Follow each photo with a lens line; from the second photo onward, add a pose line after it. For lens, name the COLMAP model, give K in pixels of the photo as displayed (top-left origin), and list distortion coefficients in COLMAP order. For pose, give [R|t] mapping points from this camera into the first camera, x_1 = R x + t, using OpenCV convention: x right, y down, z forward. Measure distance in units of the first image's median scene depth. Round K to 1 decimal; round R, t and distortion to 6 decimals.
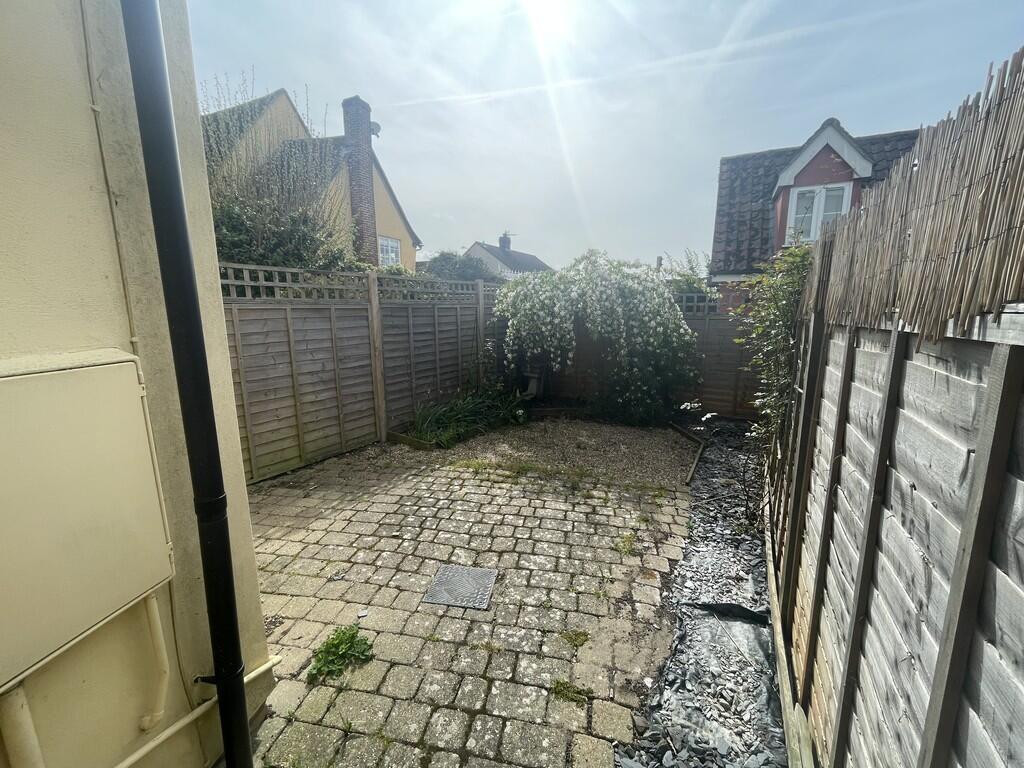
lens RADIAL K [[415.6, 0, 510.5], [0, 415.6, 388.5], [0, 0, 1]] dist [-0.001160, 0.000070]
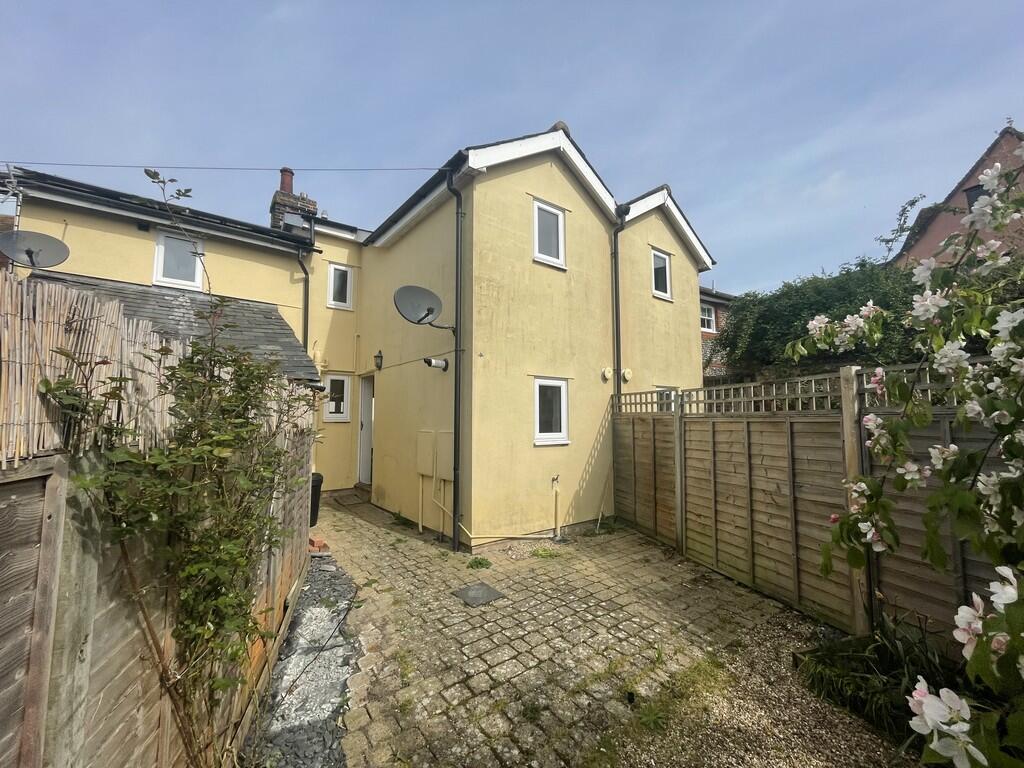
lens RADIAL K [[415.6, 0, 510.1], [0, 415.6, 386.9], [0, 0, 1]] dist [-0.001160, 0.000070]
pose [[-0.677796, -0.052955, -0.733340, 0.713888], [-0.134998, 0.989410, 0.053327, -0.292053], [0.722750, 0.135144, -0.677767, 1.454270]]
